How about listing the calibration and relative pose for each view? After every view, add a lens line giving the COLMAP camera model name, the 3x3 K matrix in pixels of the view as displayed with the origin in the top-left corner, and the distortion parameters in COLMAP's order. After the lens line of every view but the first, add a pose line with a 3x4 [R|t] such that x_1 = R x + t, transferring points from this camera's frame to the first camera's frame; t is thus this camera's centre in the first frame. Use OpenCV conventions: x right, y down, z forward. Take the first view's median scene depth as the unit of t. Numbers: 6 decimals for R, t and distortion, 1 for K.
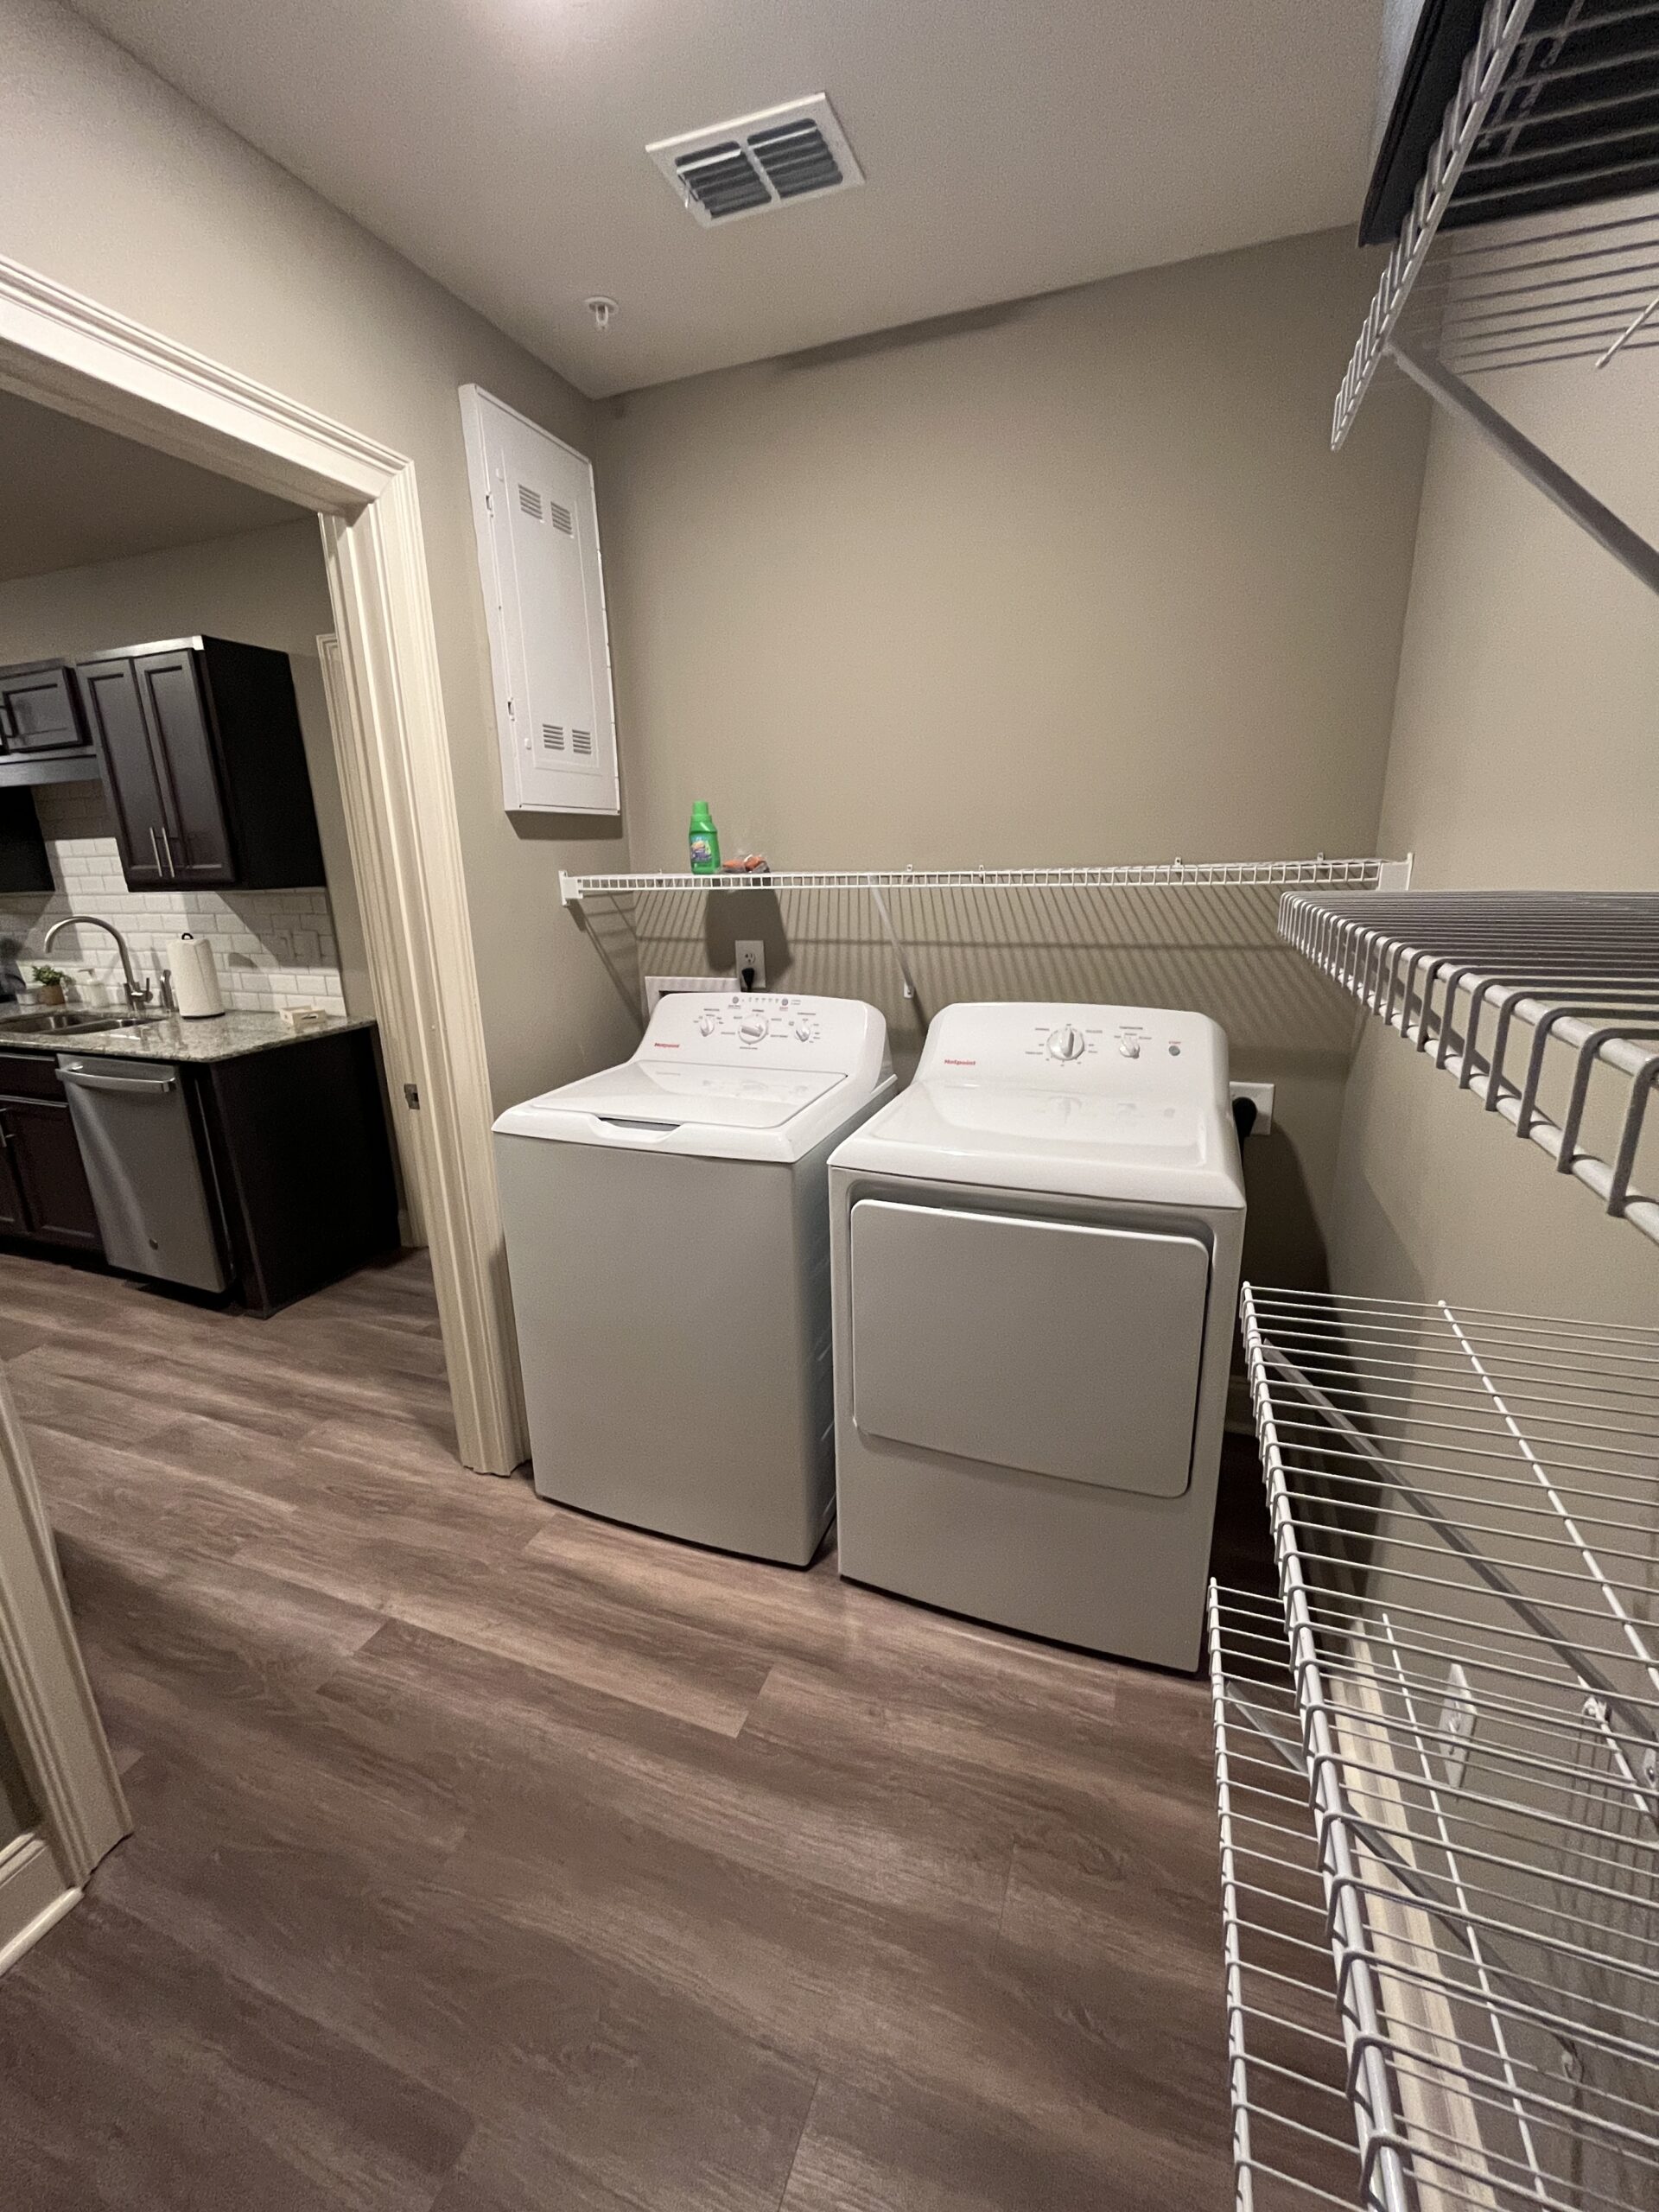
lens RADIAL K [[903.9, 0, 817.8], [0, 903.9, 1102.9], [0, 0, 1]] dist [-0.001602, -0.000082]
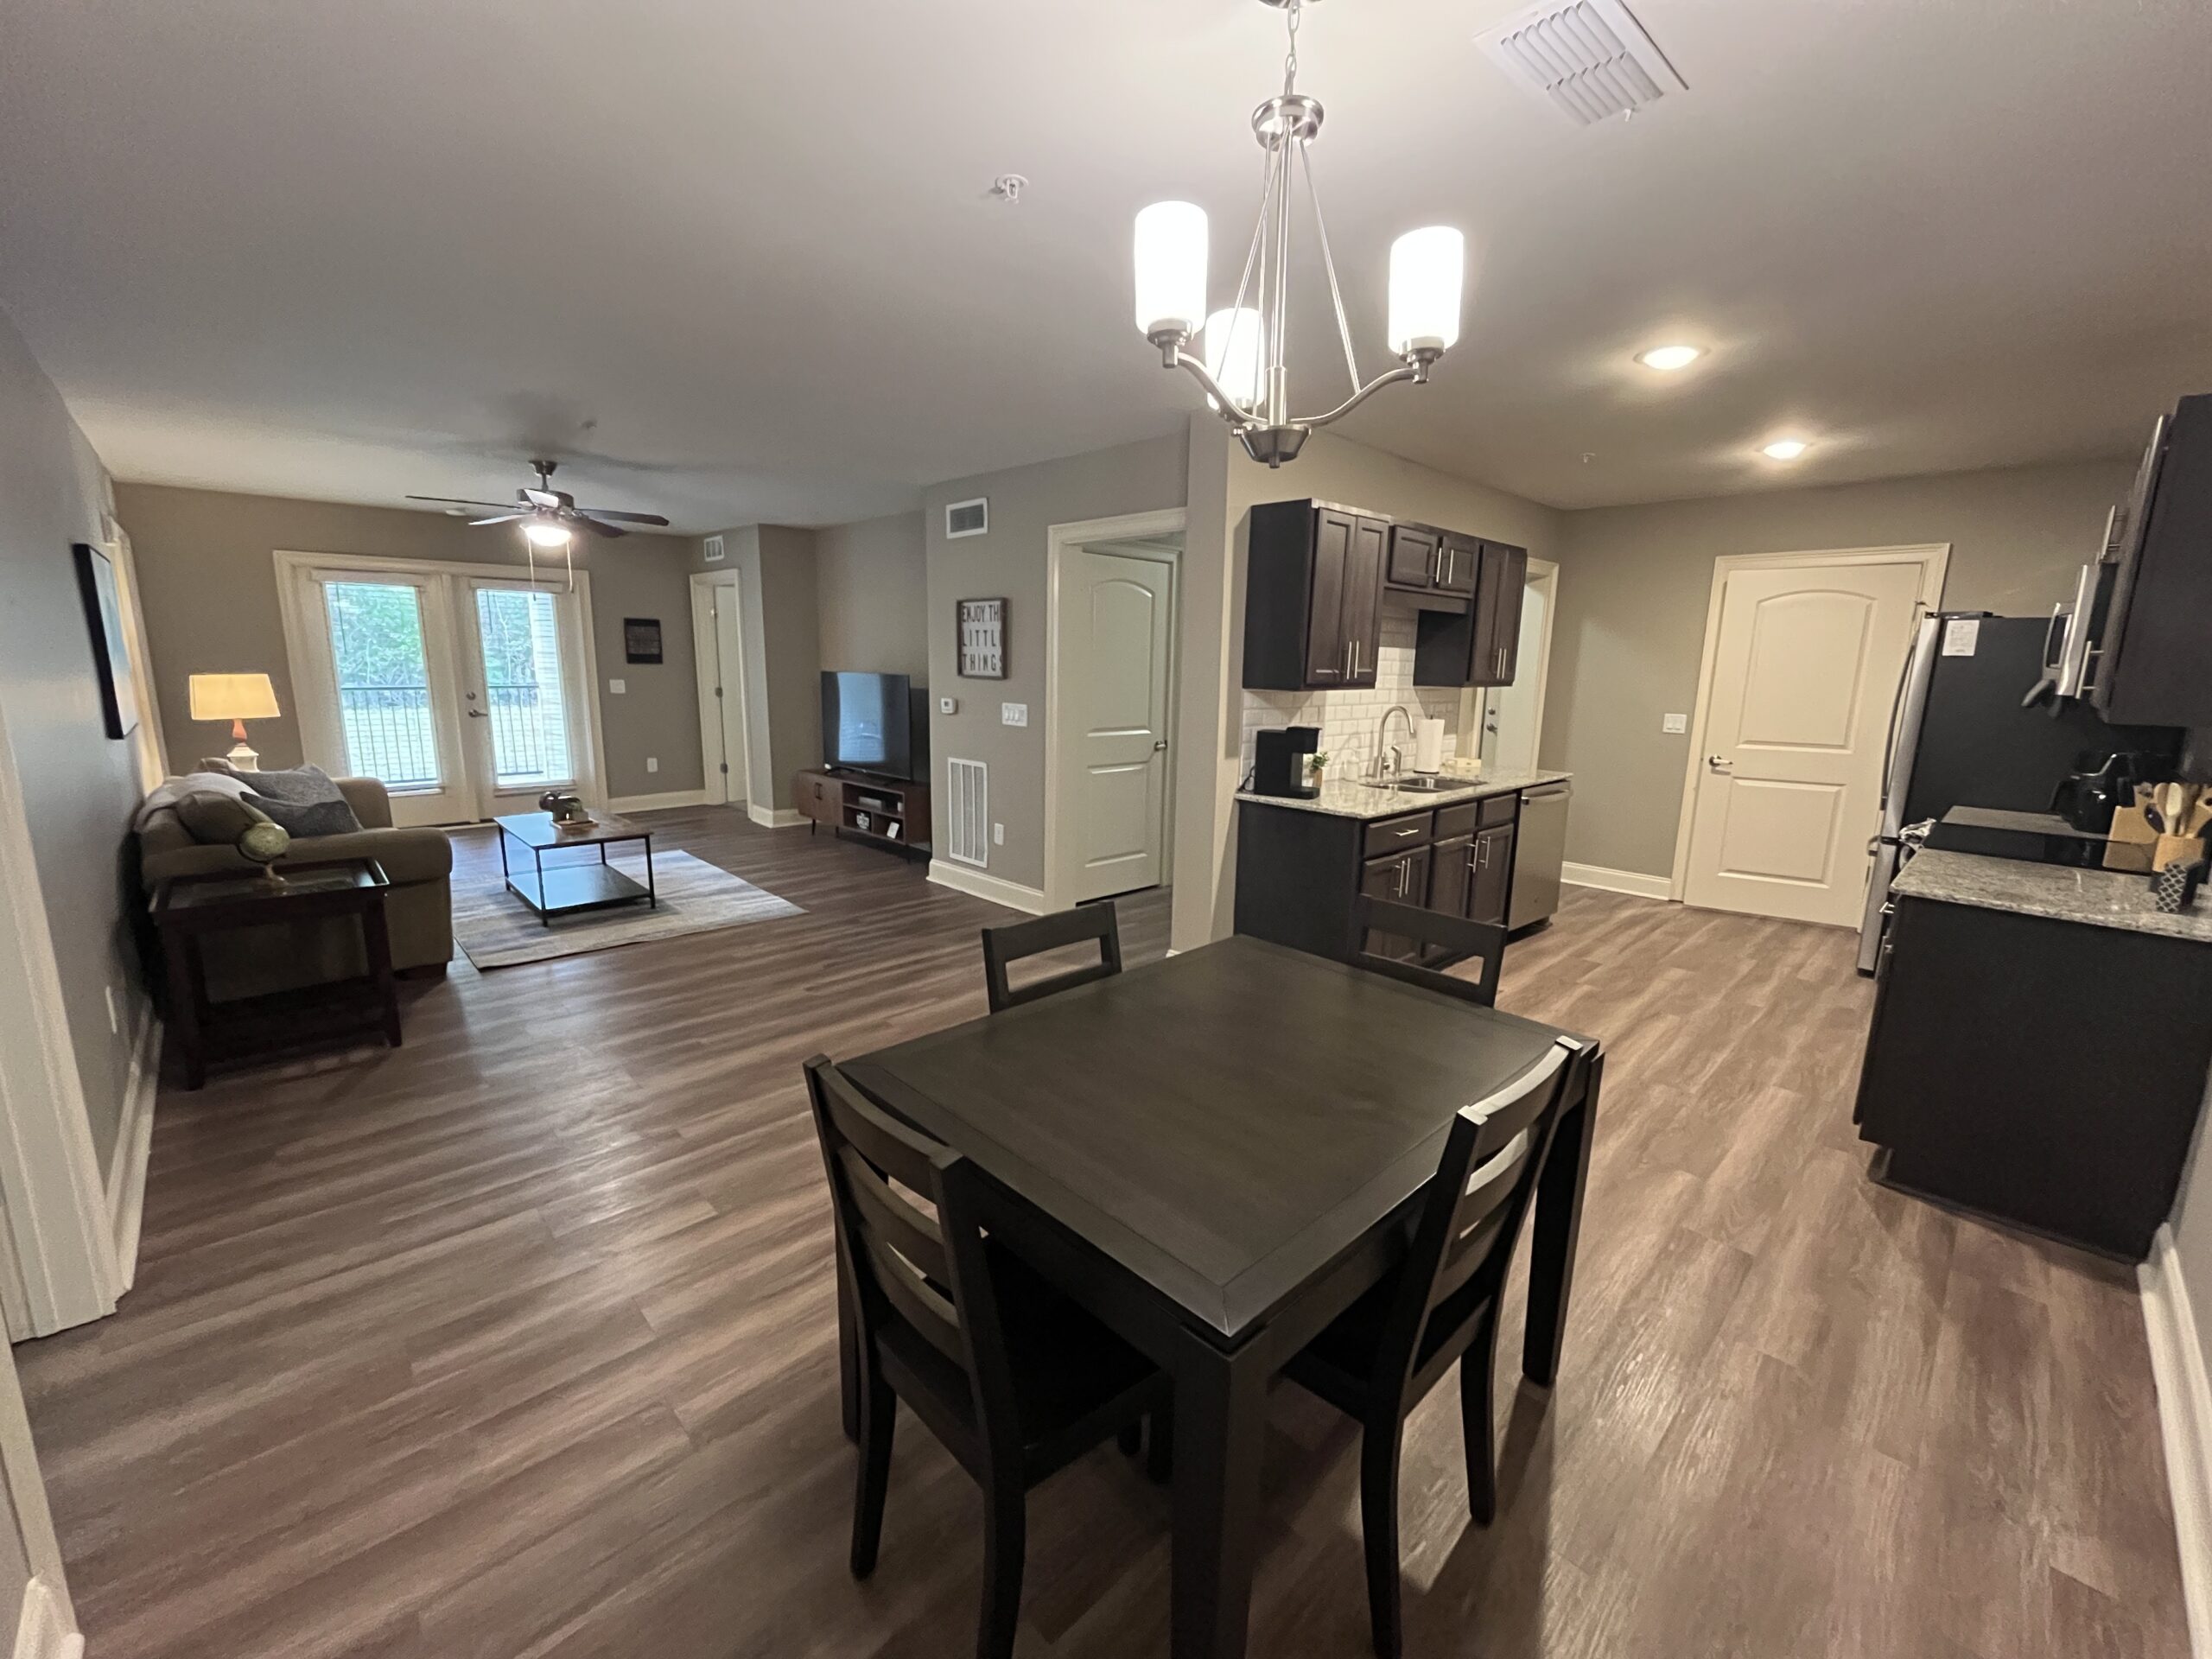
lens RADIAL K [[903.9, 0, 1106.1], [0, 903.9, 830.5], [0, 0, 1]] dist [-0.001602, -0.000082]
pose [[0.421409, -0.133281, 0.897023, -2.740857], [0.212411, 0.976132, 0.045248, -0.223346], [-0.881644, 0.171469, 0.439661, 1.031310]]
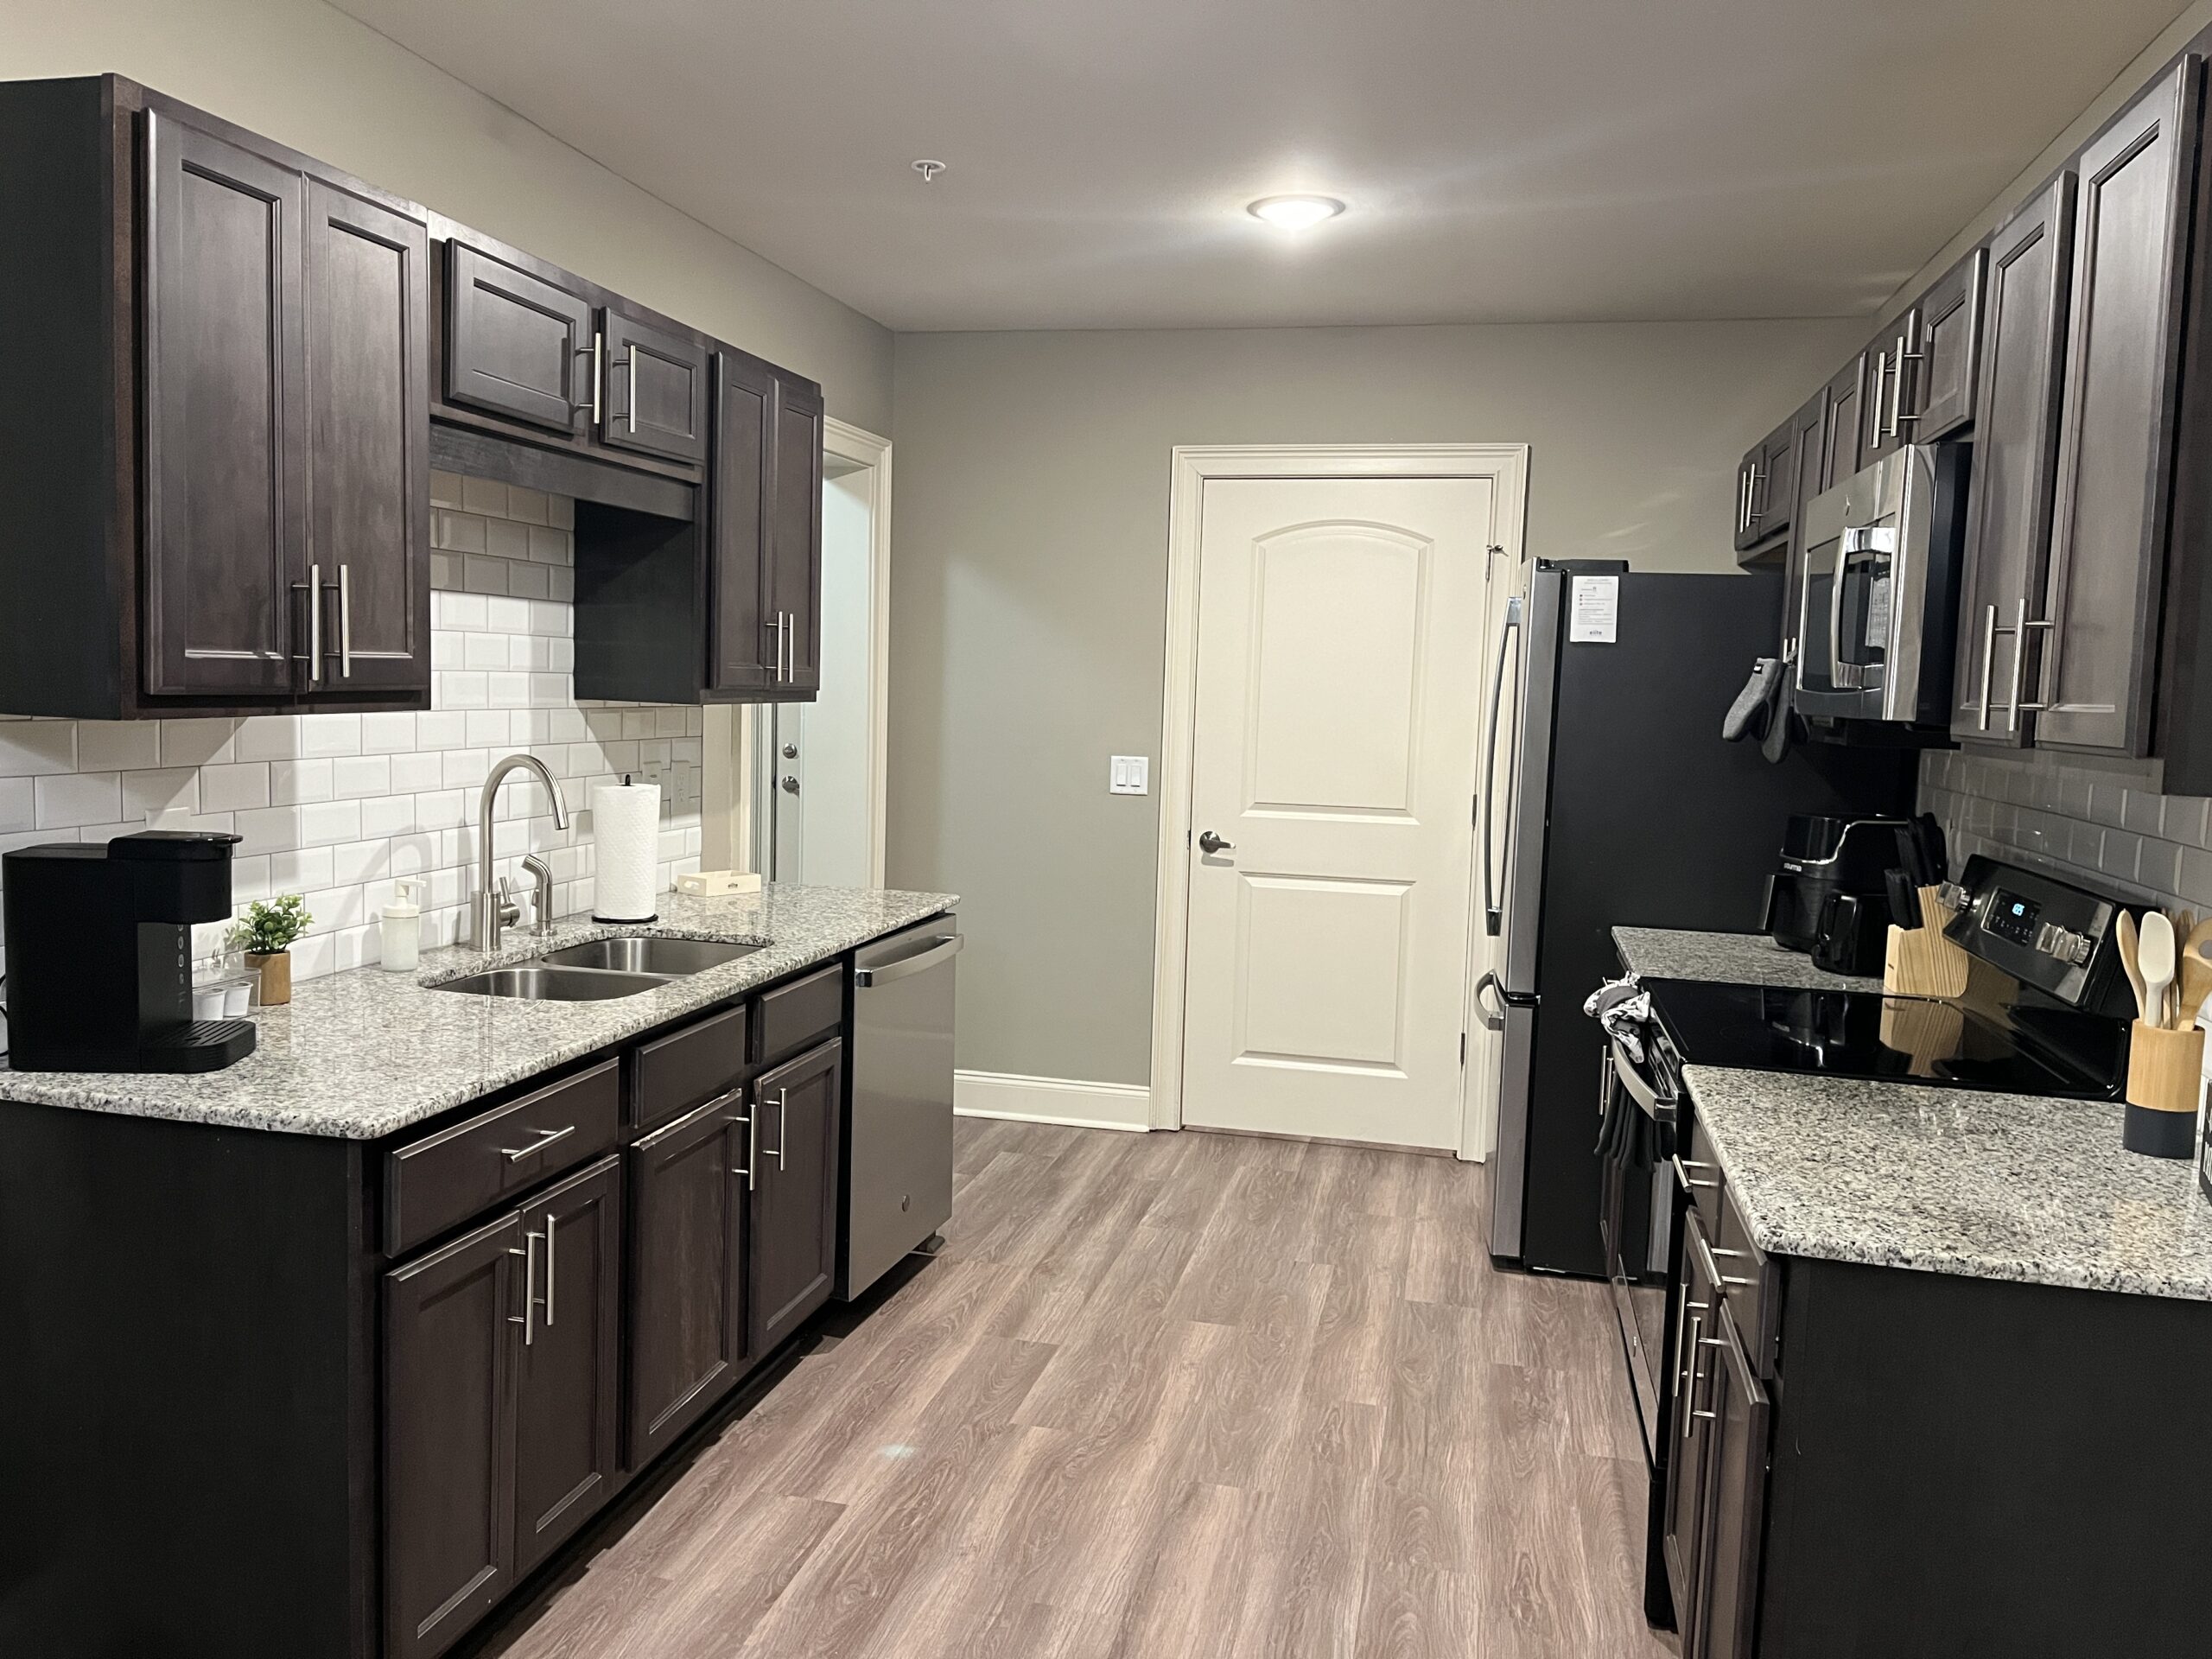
lens RADIAL K [[1662.6, 0, 1089.0], [0, 1662.6, 833.3], [0, 0, 1]] dist [0.063232, -0.077389]
pose [[-0.131173, -0.070817, 0.988827, -2.169145], [0.238705, 0.965842, 0.100837, -0.229350], [-0.962192, 0.249265, -0.109788, 1.019544]]
